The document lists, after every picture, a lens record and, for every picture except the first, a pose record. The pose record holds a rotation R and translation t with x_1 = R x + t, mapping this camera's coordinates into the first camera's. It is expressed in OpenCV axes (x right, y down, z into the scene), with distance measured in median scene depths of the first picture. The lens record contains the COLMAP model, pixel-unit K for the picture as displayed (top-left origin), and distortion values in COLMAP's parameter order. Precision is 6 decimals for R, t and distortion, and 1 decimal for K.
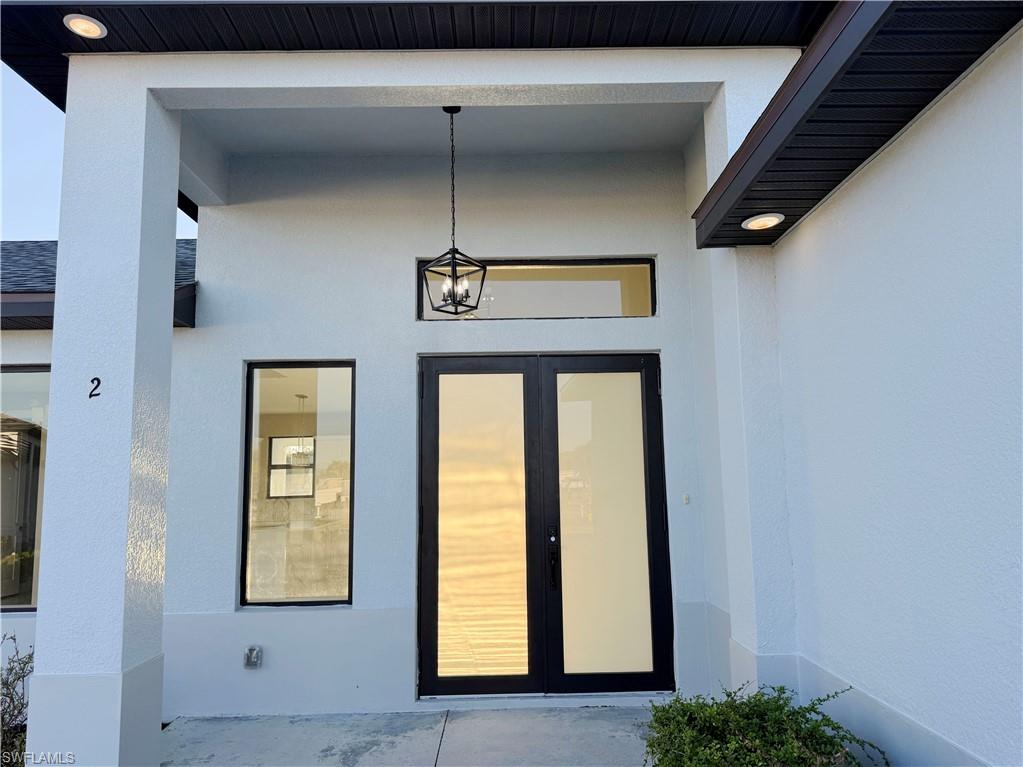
lens RADIAL K [[698.3, 0, 511.5], [0, 698.3, 383.5], [0, 0, 1]] dist [0.009646, -0.000635]
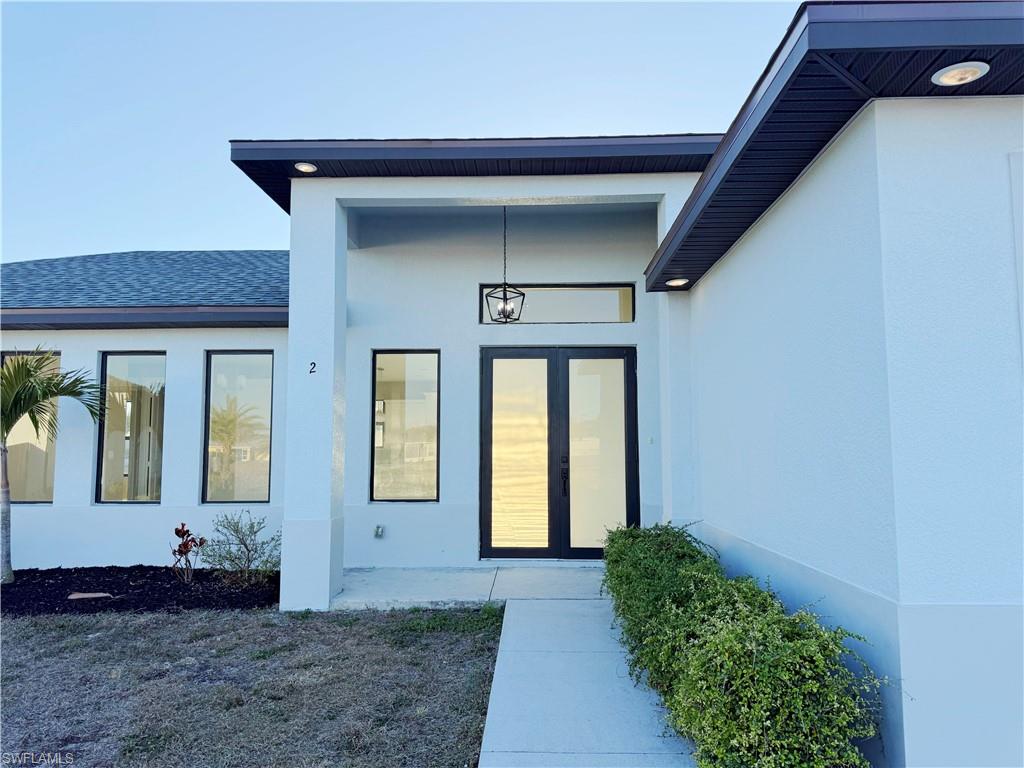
lens RADIAL K [[698.9, 0, 512.0], [0, 698.9, 384.0], [0, 0, 1]] dist [0.009646, -0.000635]
pose [[0.999063, 0.012165, -0.041524, 0.003450], [-0.010392, 0.999036, 0.042645, -0.025521], [0.042003, -0.042174, 0.998227, -0.593318]]
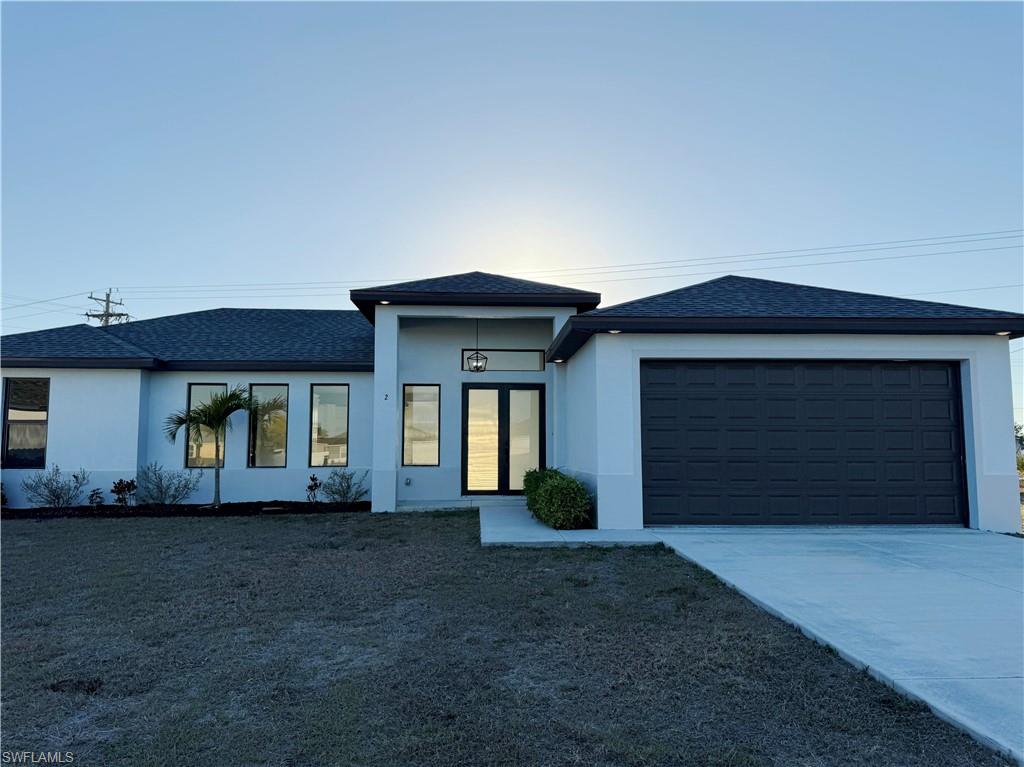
lens RADIAL K [[698.9, 0, 512.0], [0, 698.9, 383.5], [0, 0, 1]] dist [0.009646, -0.000635]
pose [[0.998931, 0.021368, 0.040979, -0.048579], [-0.022989, 0.998955, 0.039510, -0.166916], [-0.040092, -0.040410, 0.998379, -2.027151]]
